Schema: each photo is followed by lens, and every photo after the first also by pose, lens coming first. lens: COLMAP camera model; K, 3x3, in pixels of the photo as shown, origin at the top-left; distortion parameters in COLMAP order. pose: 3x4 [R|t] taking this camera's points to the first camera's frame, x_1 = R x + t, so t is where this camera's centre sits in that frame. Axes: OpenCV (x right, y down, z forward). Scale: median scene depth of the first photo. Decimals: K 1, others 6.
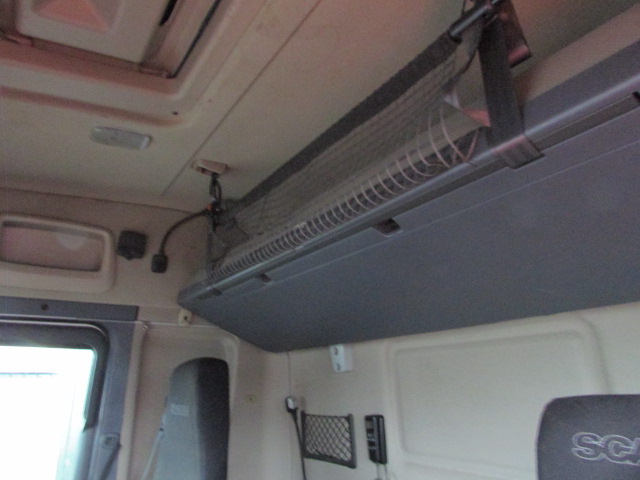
lens RADIAL K [[463.5, 0, 320.0], [0, 463.5, 240.0], [0, 0, 1]] dist [-0.003911, 0.000332]
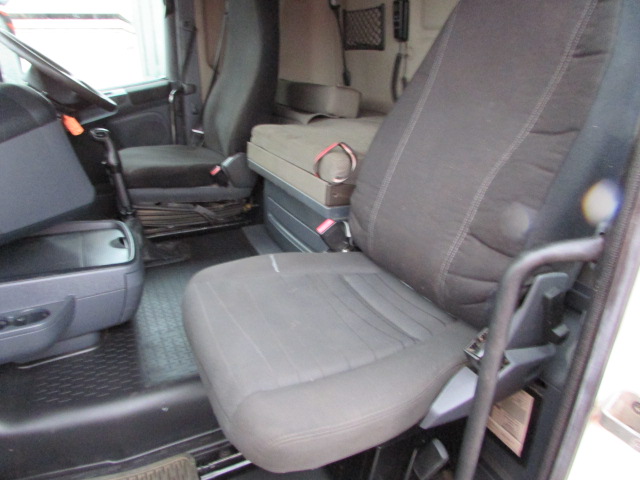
lens RADIAL K [[463.5, 0, 320.0], [0, 463.5, 240.0], [0, 0, 1]] dist [-0.003911, 0.000332]
pose [[0.992413, 0.053259, -0.110812, 0.069161], [0.030908, 0.764286, 0.644136, 0.076990], [0.118998, -0.642675, 0.756841, -0.268862]]
